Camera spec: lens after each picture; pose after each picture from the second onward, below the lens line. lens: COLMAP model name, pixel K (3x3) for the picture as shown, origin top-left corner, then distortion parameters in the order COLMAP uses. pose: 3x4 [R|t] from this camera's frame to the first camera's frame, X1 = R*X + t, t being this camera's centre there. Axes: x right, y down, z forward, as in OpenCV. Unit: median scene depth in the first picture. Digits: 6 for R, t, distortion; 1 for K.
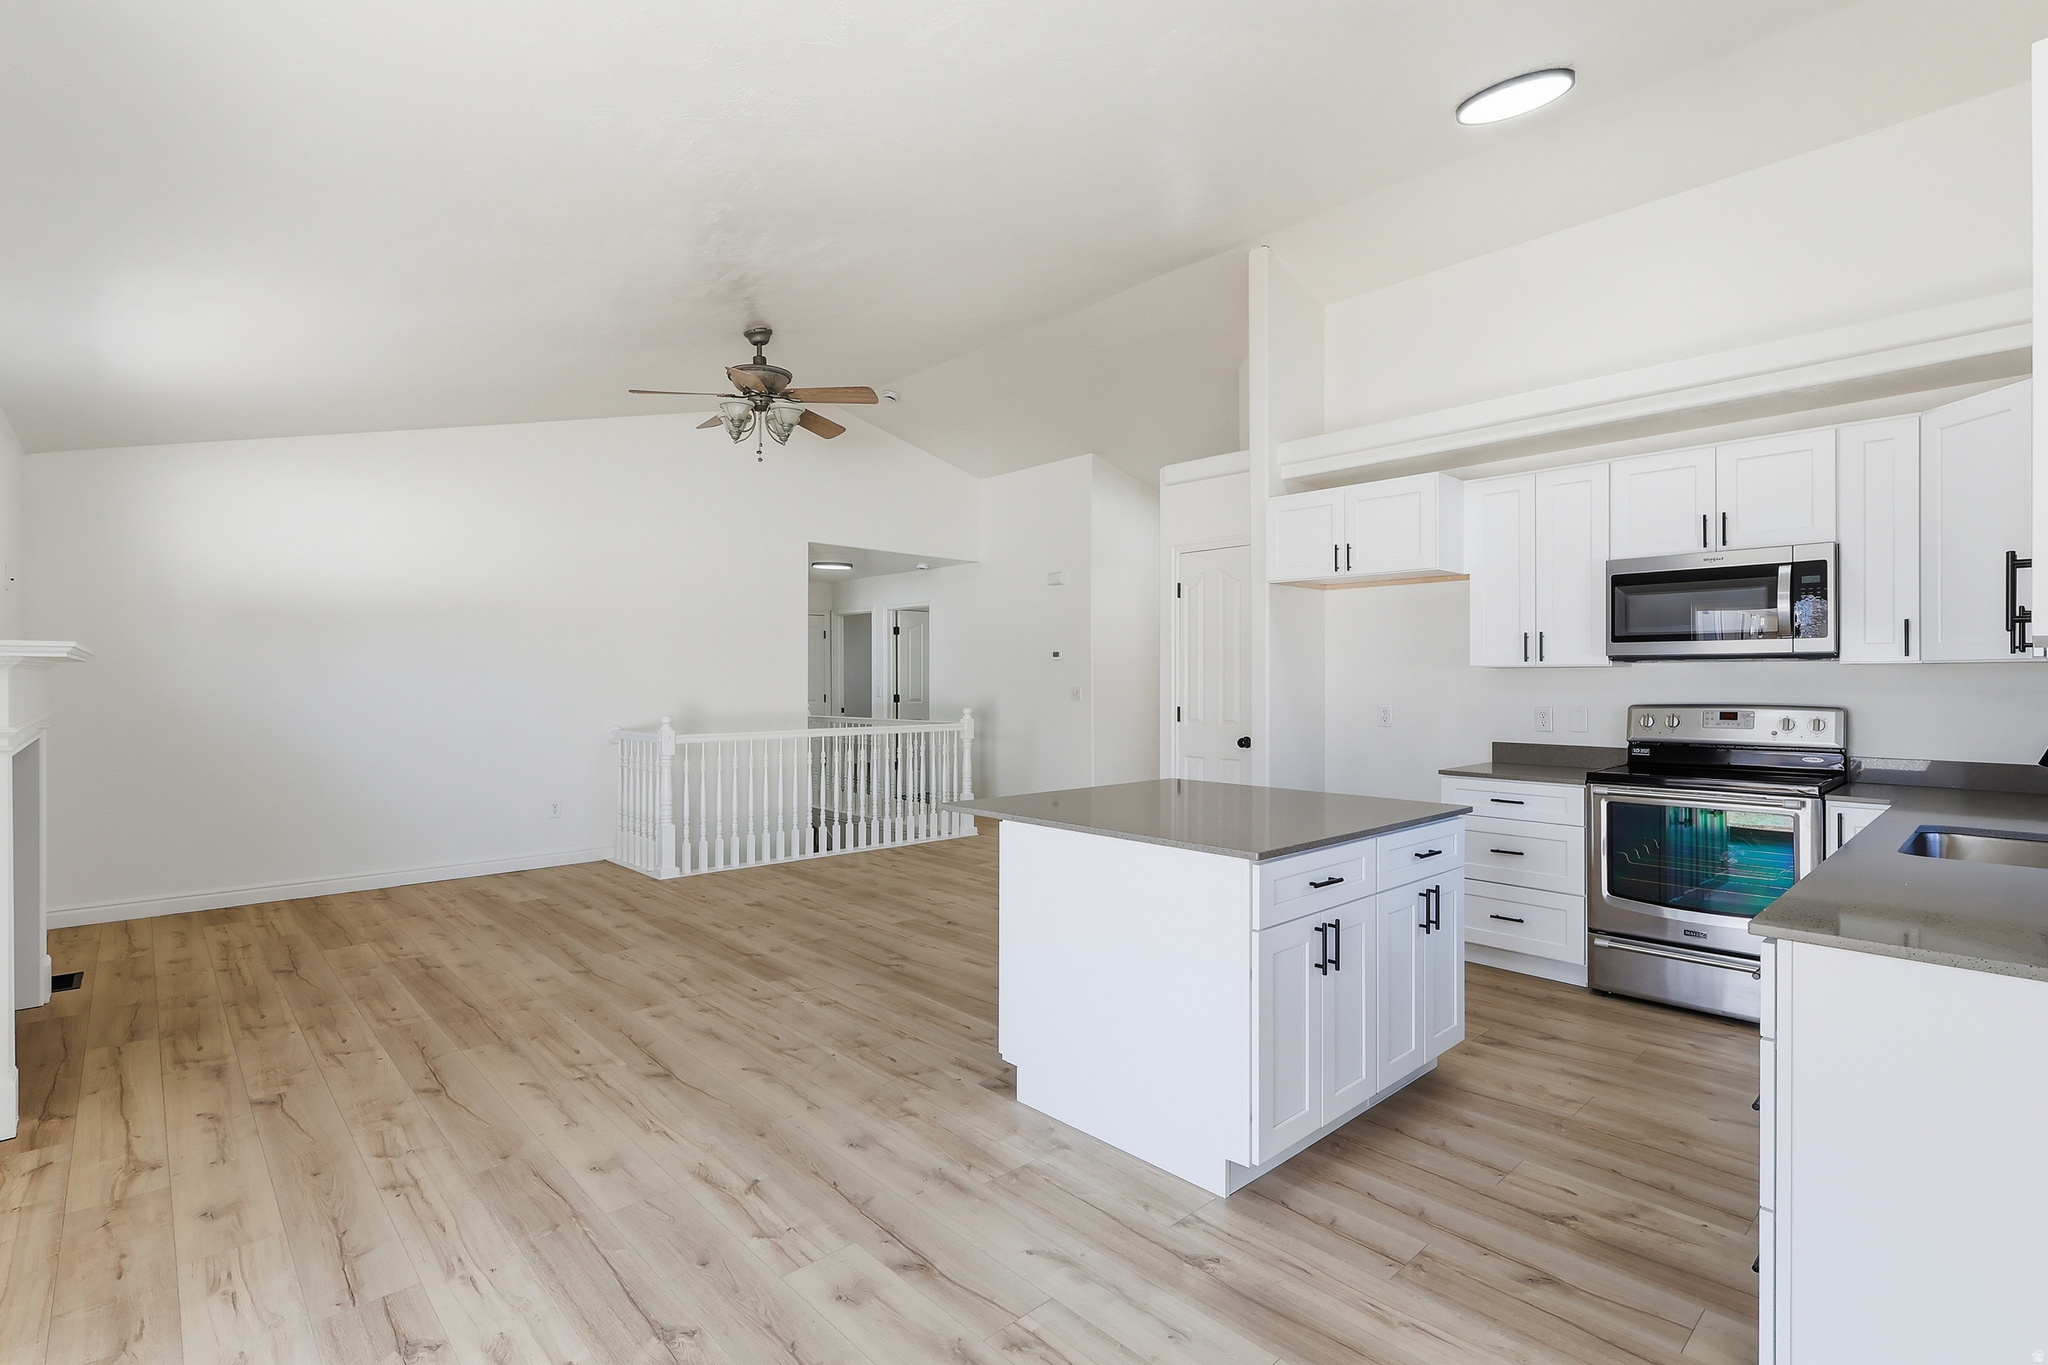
lens RADIAL K [[962.4, 0, 1013.5], [0, 962.4, 682.7], [0, 0, 1]] dist [-0.000631, -0.000213]
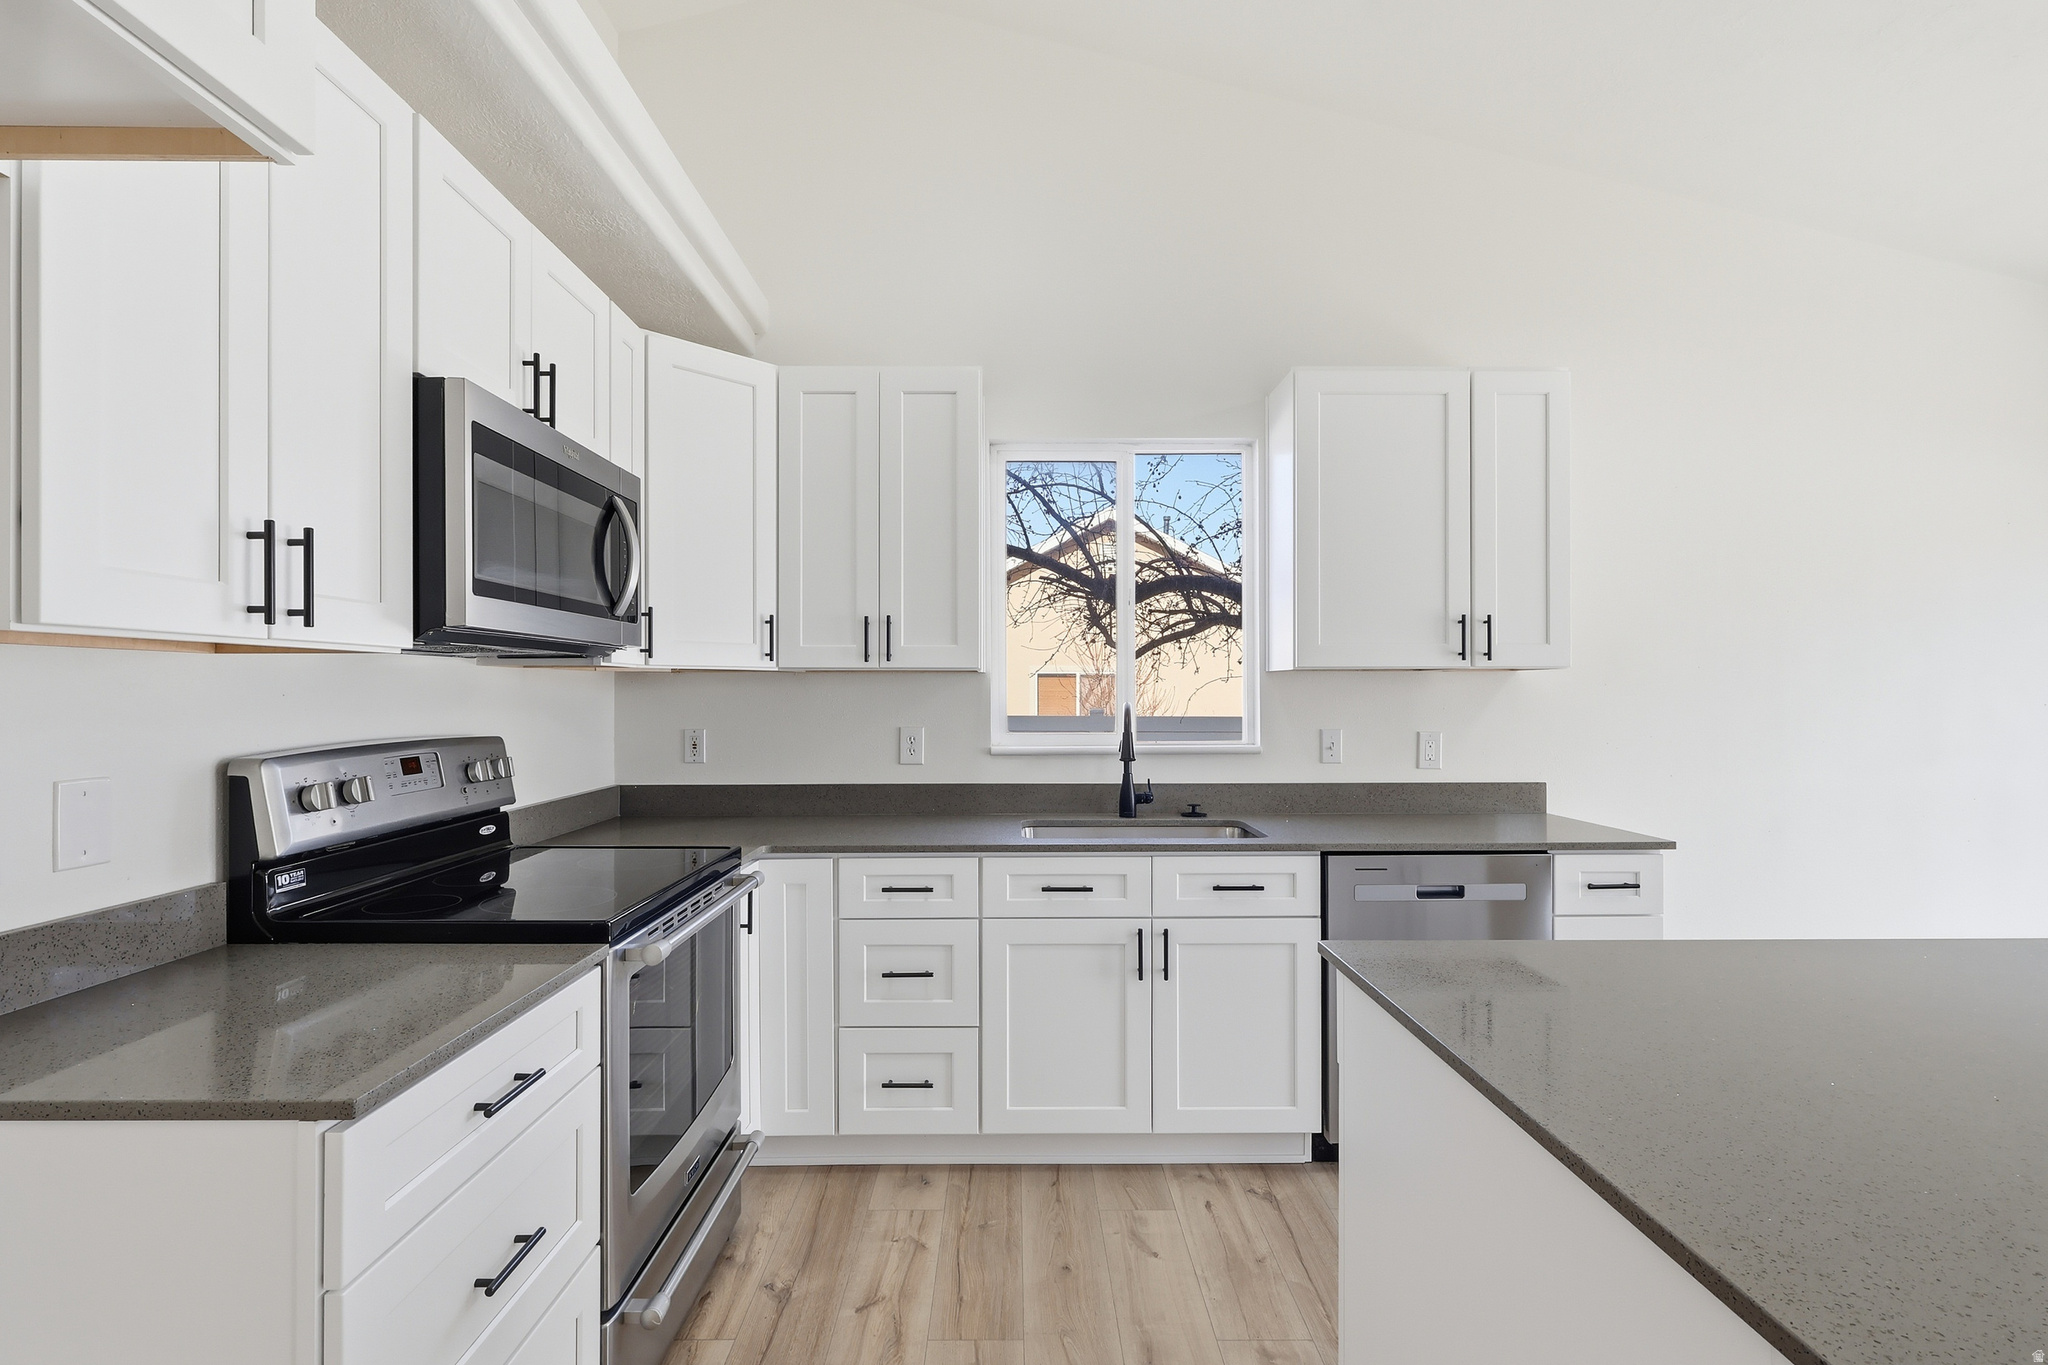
lens RADIAL K [[962.4, 0, 1013.5], [0, 962.4, 682.7], [0, 0, 1]] dist [-0.000631, -0.000213]
pose [[-0.740671, 0.005958, 0.671841, 0.202090], [0.003842, 0.999982, -0.004633, -0.003203], [-0.671856, -0.000850, -0.740681, 1.146766]]
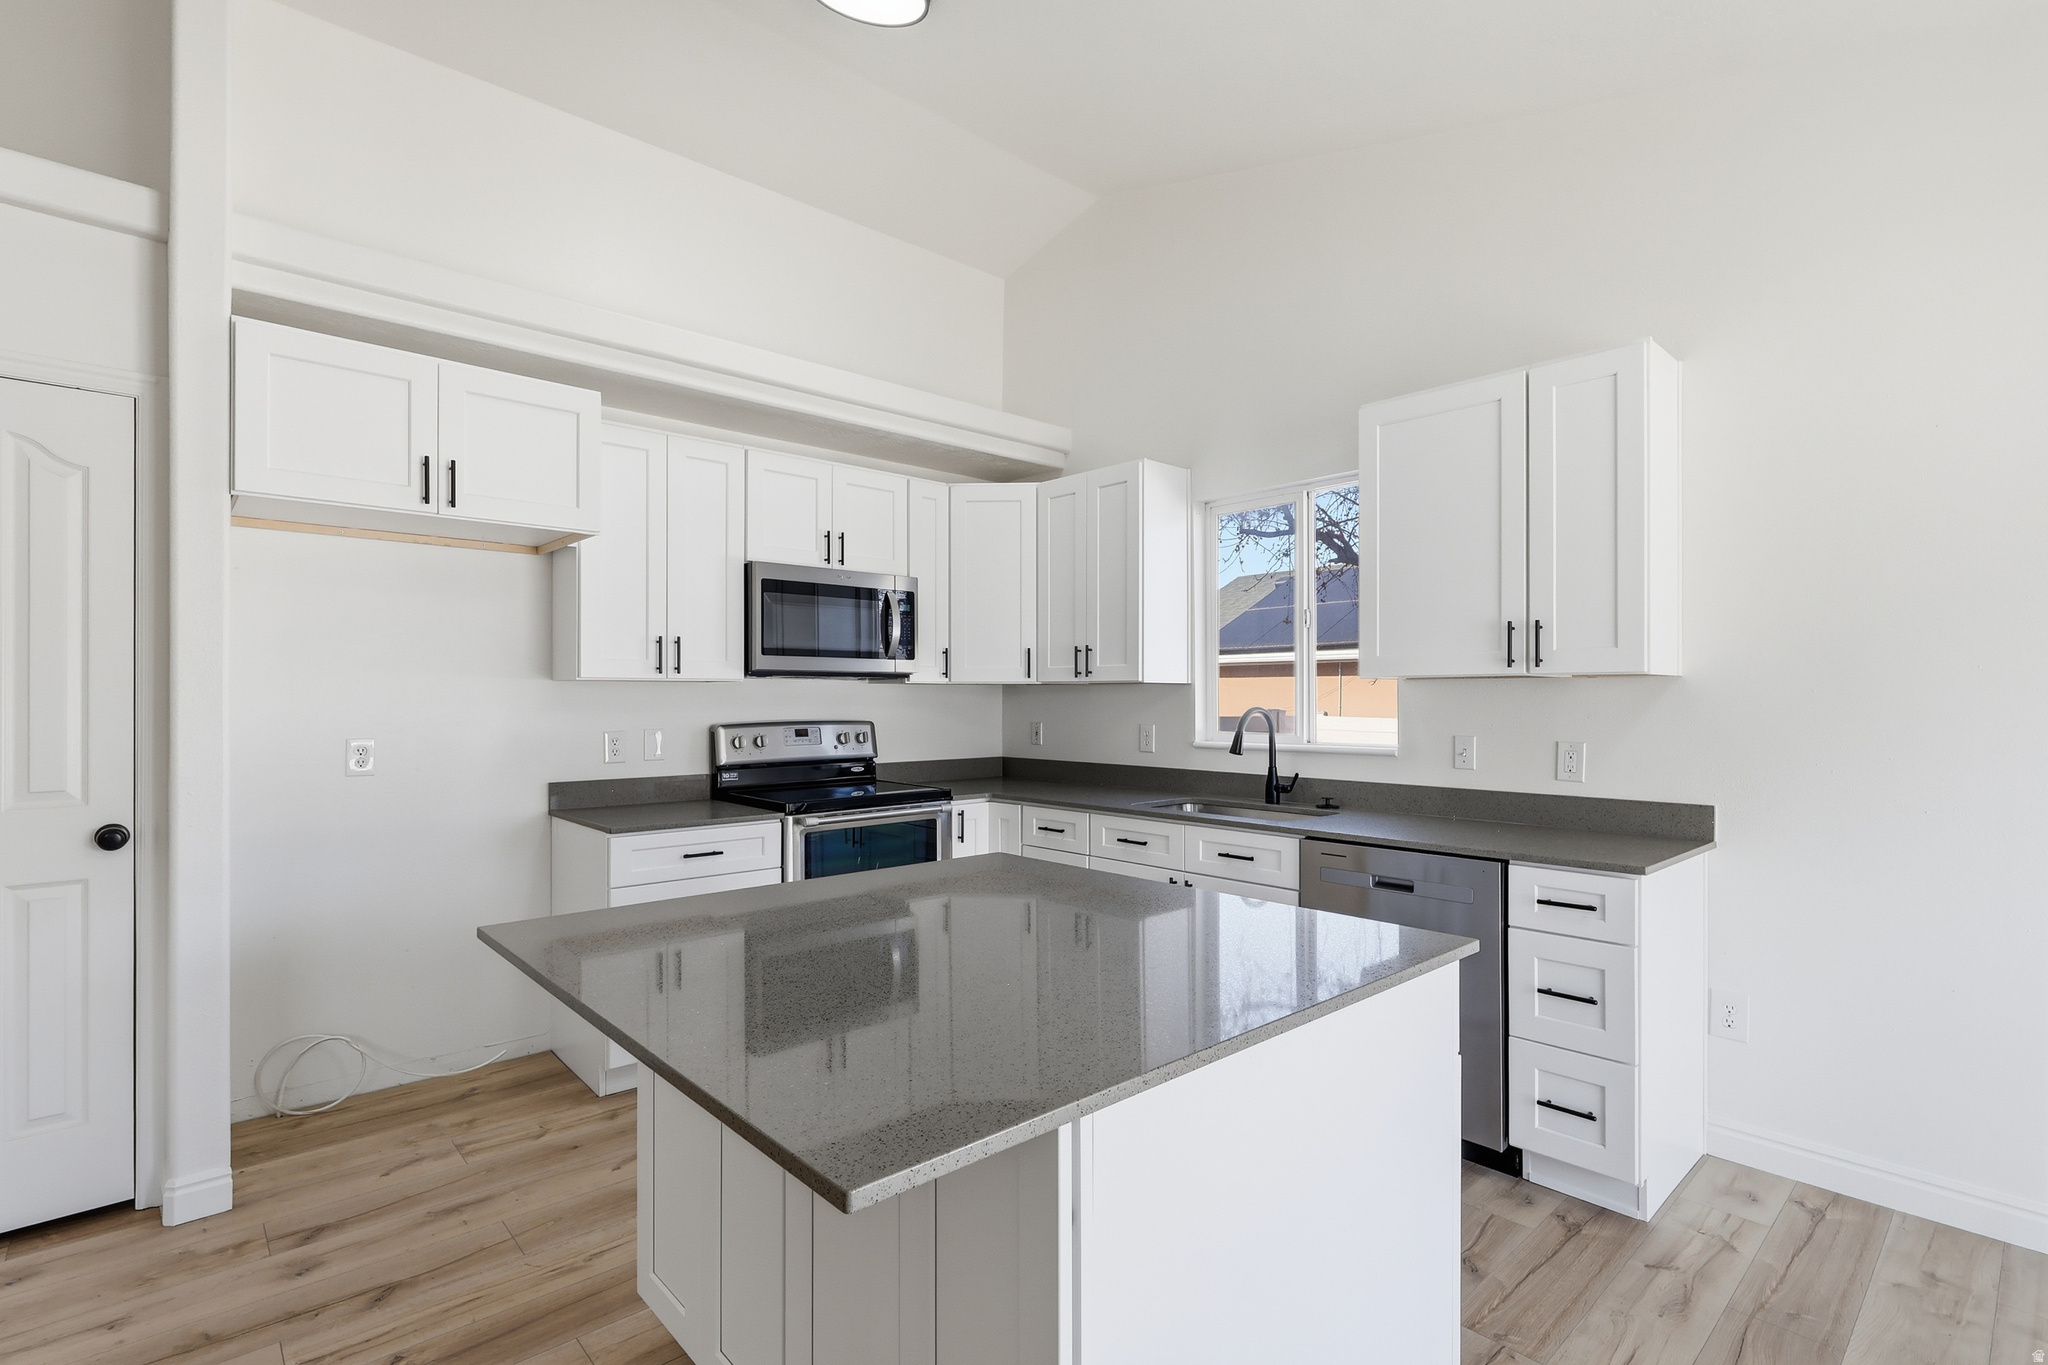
lens RADIAL K [[933.7, 0, 1032.3], [0, 933.7, 699.2], [0, 0, 1]] dist [-0.026665, 0.000021]
pose [[-0.004290, -0.003469, 0.999985, -0.231695], [0.005056, 0.999981, 0.003491, -0.002791], [-0.999978, 0.005071, -0.004273, 0.758973]]
